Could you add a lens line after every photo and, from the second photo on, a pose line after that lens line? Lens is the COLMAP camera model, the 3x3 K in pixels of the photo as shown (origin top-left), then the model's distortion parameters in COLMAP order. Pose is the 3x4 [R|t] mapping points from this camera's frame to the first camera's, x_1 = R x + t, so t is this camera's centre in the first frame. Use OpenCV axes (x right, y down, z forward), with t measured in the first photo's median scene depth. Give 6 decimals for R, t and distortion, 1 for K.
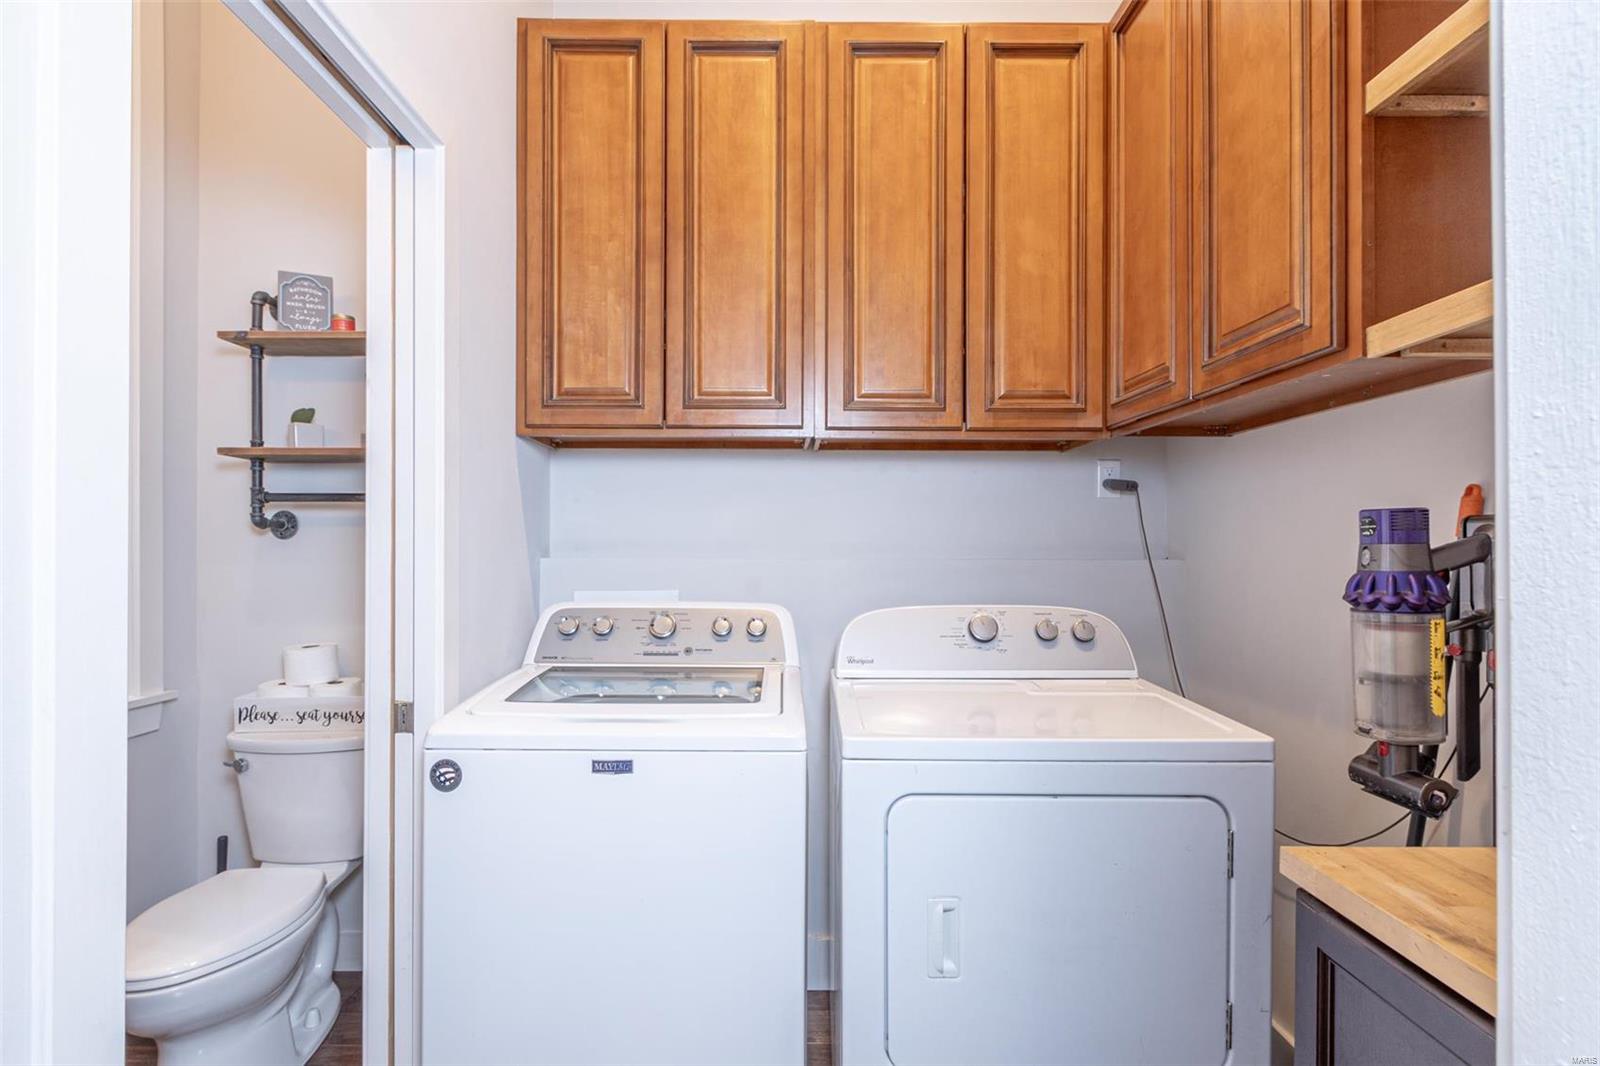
lens RADIAL K [[727.6, 0, 786.1], [0, 727.6, 546.8], [0, 0, 1]] dist [0.000804, -0.001269]
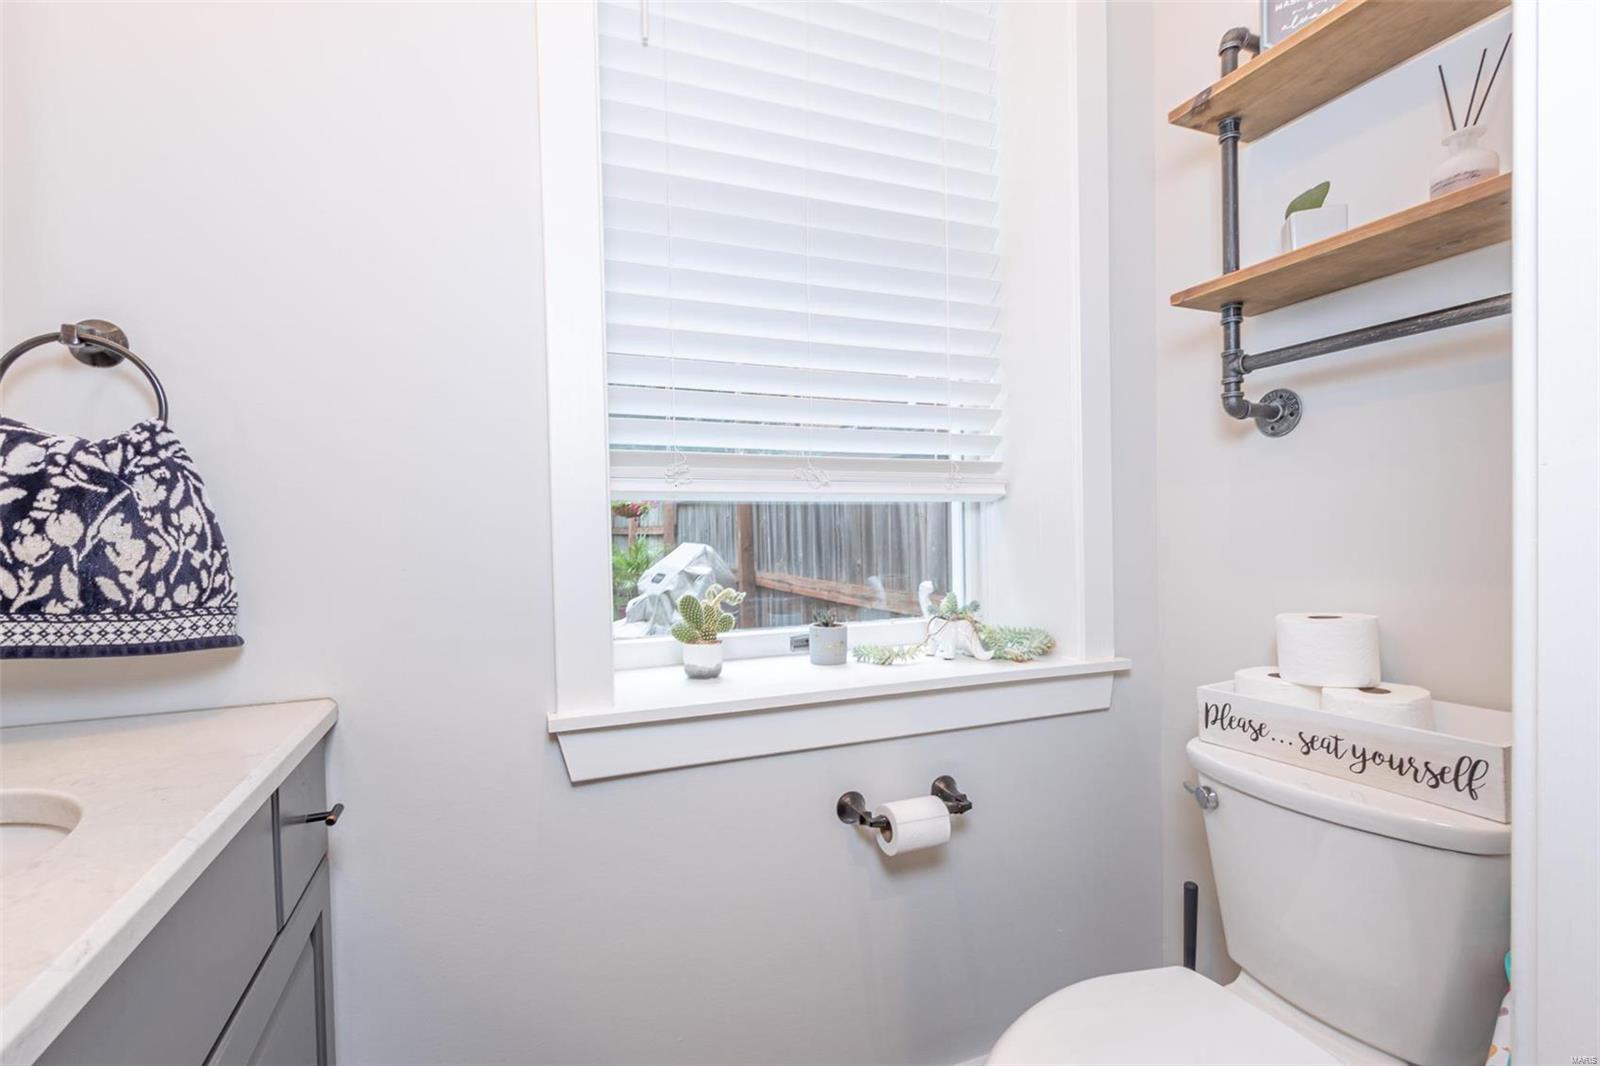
lens RADIAL K [[727.6, 0, 786.1], [0, 727.6, 546.8], [0, 0, 1]] dist [0.000804, -0.001269]
pose [[0.348828, 0.009424, -0.937139, -0.282317], [0.020645, 0.999630, 0.017737, 0.066514], [0.936959, -0.025535, 0.348504, 0.431468]]
